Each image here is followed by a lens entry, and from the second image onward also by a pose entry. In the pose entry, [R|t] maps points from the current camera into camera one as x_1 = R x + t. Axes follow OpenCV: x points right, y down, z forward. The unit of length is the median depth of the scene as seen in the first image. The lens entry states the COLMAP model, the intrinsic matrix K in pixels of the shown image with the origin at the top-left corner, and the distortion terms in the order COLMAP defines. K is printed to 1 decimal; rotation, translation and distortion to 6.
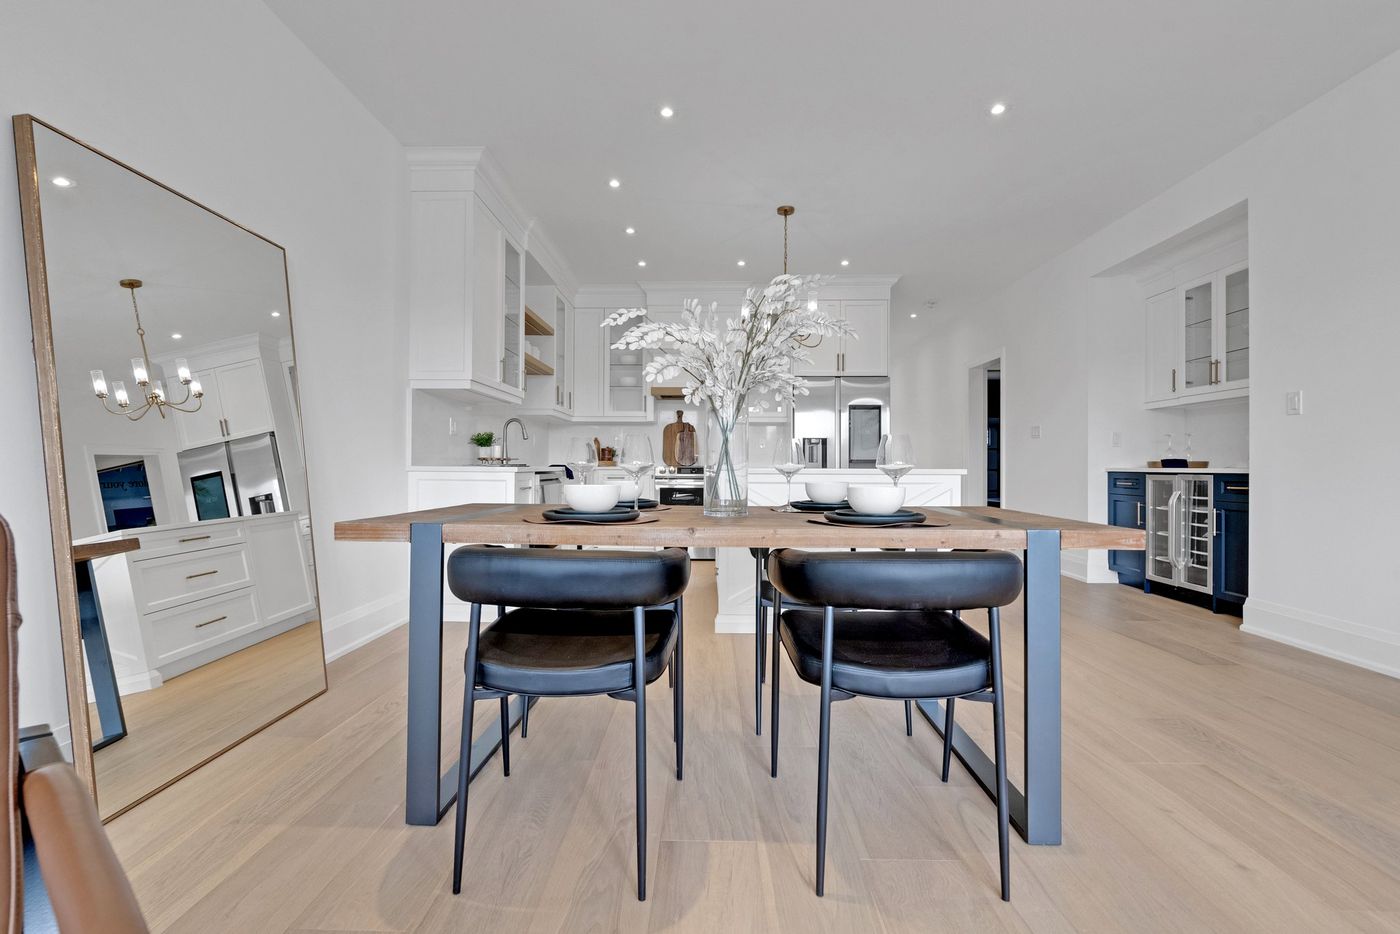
lens RADIAL K [[635.0, 0, 693.2], [0, 635.0, 459.3], [0, 0, 1]] dist [-0.008343, 0.004177]
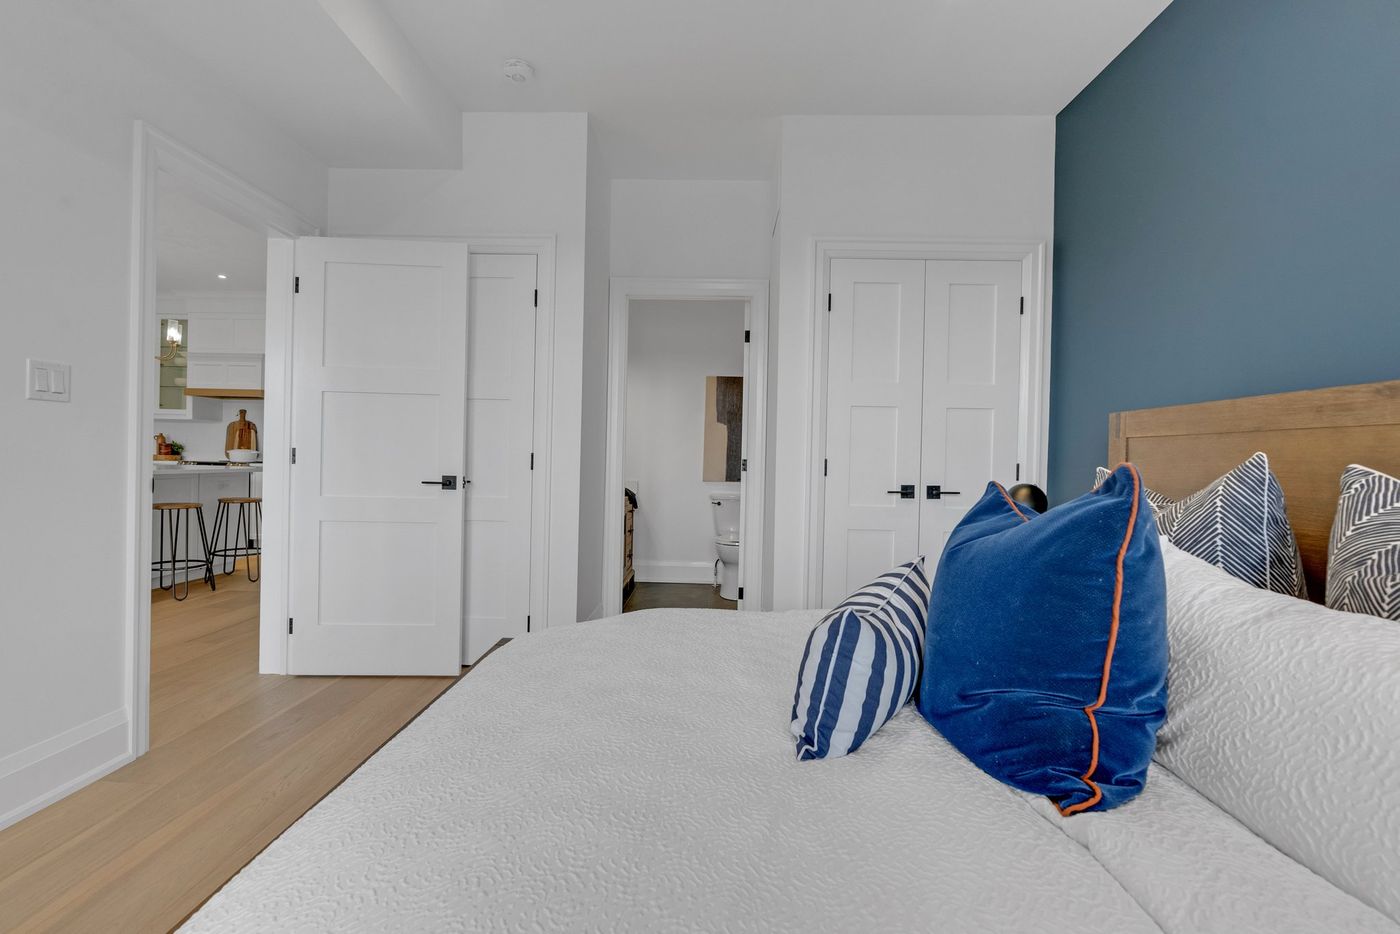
lens RADIAL K [[635.0, 0, 698.2], [0, 635.0, 464.7], [0, 0, 1]] dist [-0.008343, 0.004177]
pose [[0.999809, 0.019094, 0.004164, 0.852546], [-0.019188, 0.999532, 0.023807, -0.026516], [-0.003708, -0.023882, 0.999708, -0.097529]]
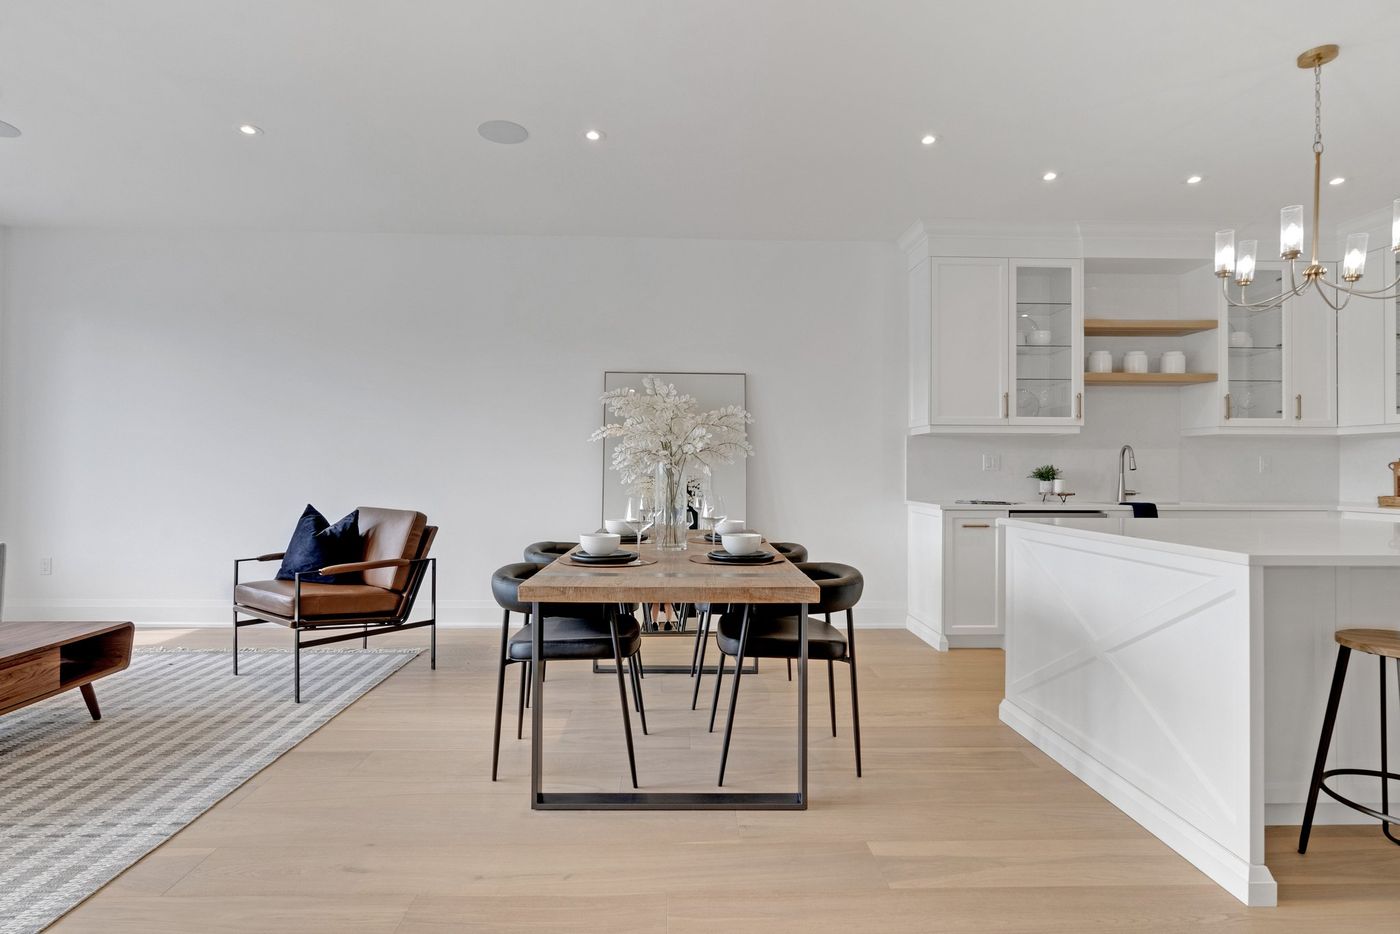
lens RADIAL K [[699.7, 0, 693.4], [0, 699.7, 464.9], [0, 0, 1]] dist [-0.006269, 0.003733]
pose [[0.062476, -0.012798, -0.997964, 0.526150], [0.007975, 0.999892, -0.012323, -0.027239], [0.998015, -0.007189, 0.062572, 0.314582]]
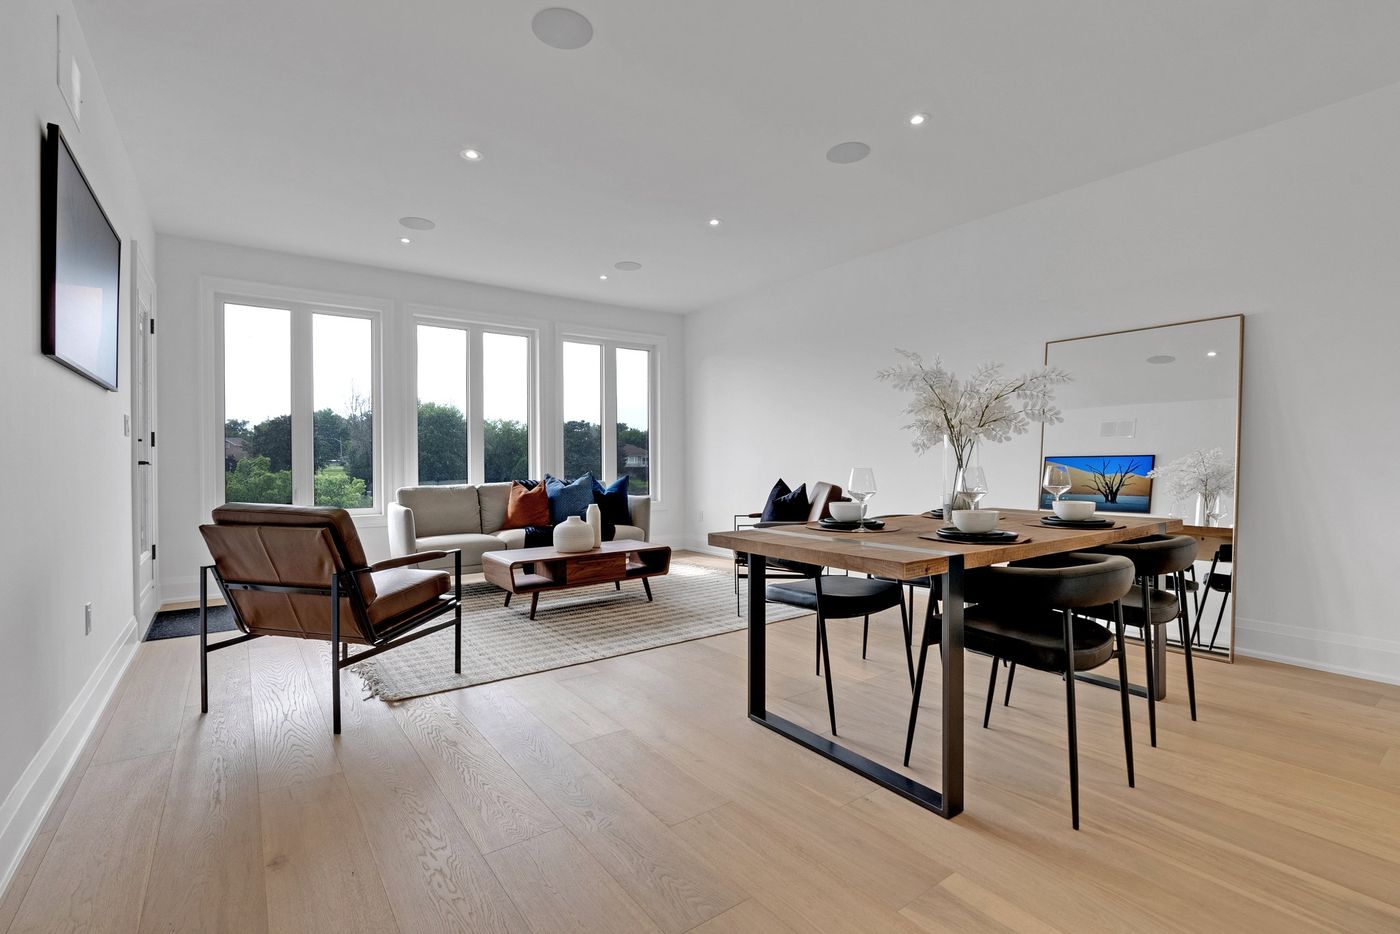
lens RADIAL K [[635.0, 0, 691.6], [0, 635.0, 462.9], [0, 0, 1]] dist [-0.008343, 0.004177]
pose [[-0.789423, 0.001782, -0.613847, 0.433506], [0.010657, 0.999885, -0.010802, -0.013693], [0.613757, -0.015069, -0.789351, 0.564529]]
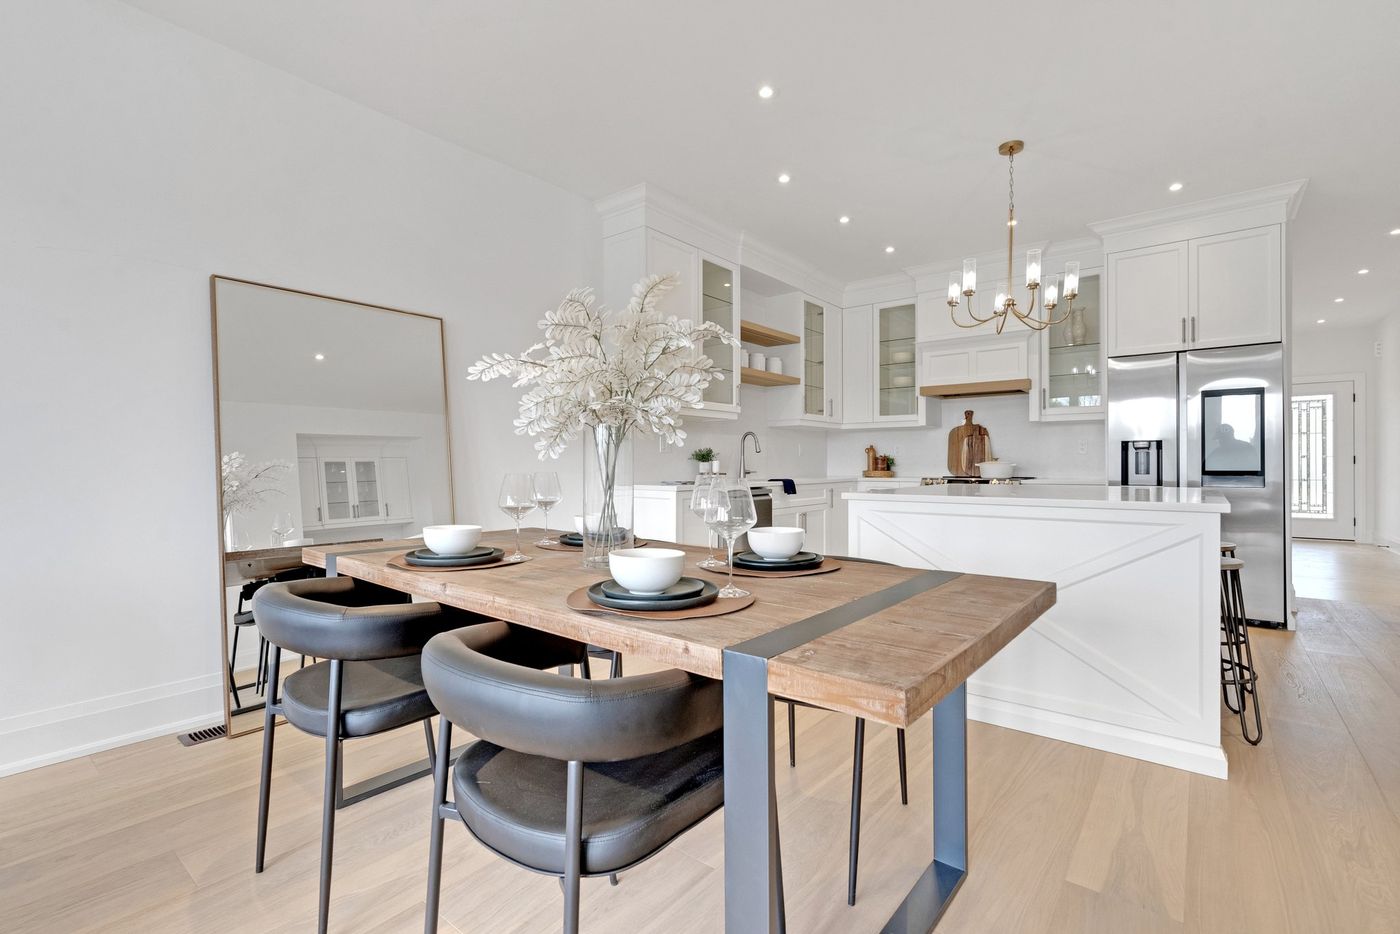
lens RADIAL K [[635.0, 0, 694.6], [0, 635.0, 463.9], [0, 0, 1]] dist [-0.008343, 0.004177]
pose [[0.797104, -0.006690, -0.603806, 0.221616], [0.013422, 0.999888, 0.006641, -0.018547], [0.603693, -0.013398, 0.797104, 0.123089]]
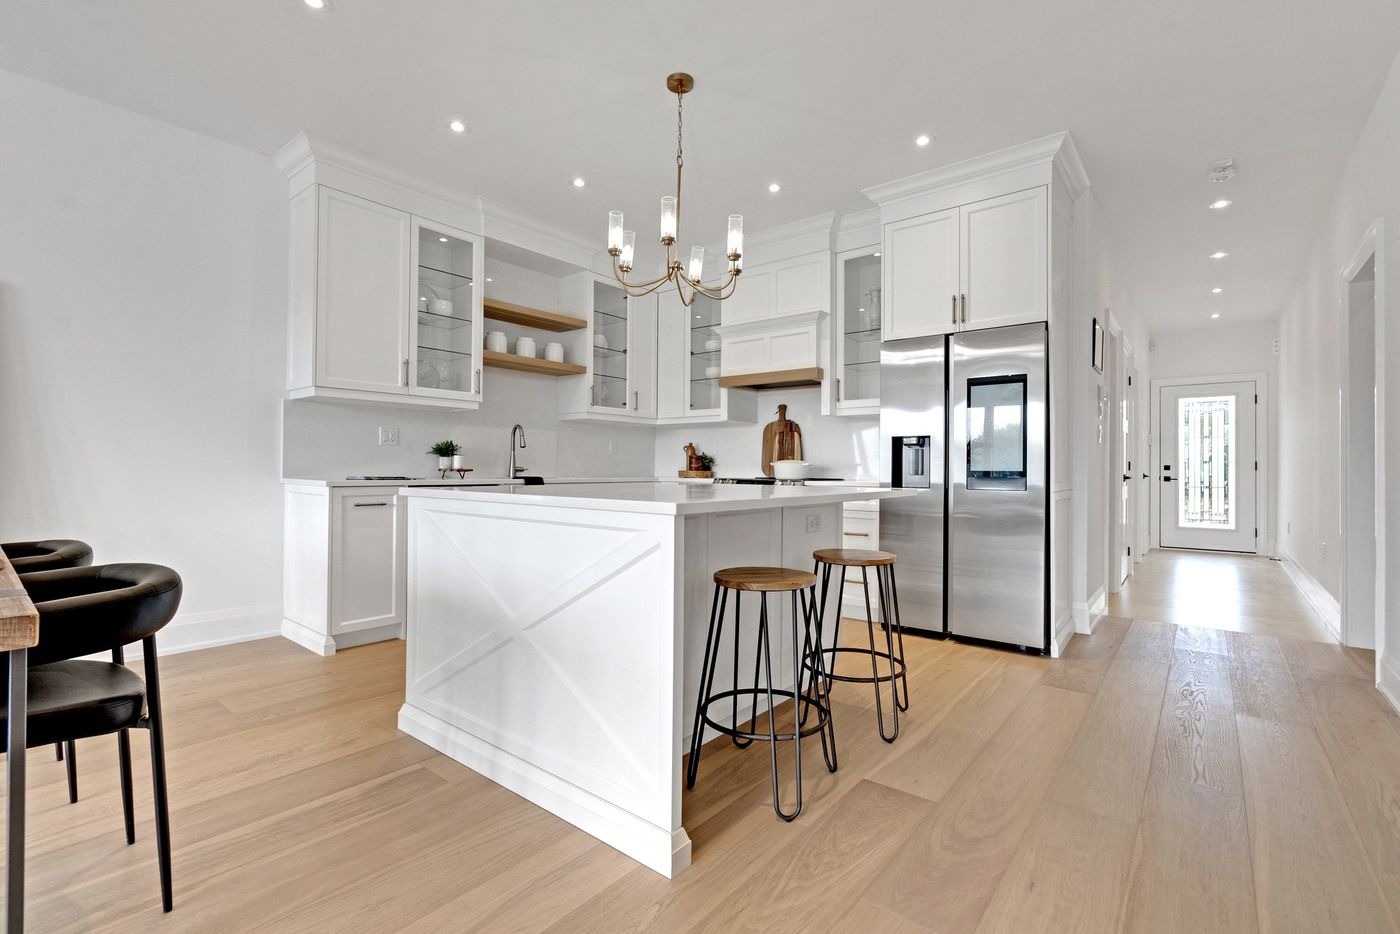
lens RADIAL K [[635.0, 0, 692.8], [0, 635.0, 464.6], [0, 0, 1]] dist [-0.008343, 0.004177]
pose [[0.793817, -0.001958, -0.608153, 0.403106], [0.002851, 0.999996, 0.000503, -0.006275], [0.608150, -0.002133, 0.793819, 0.372757]]
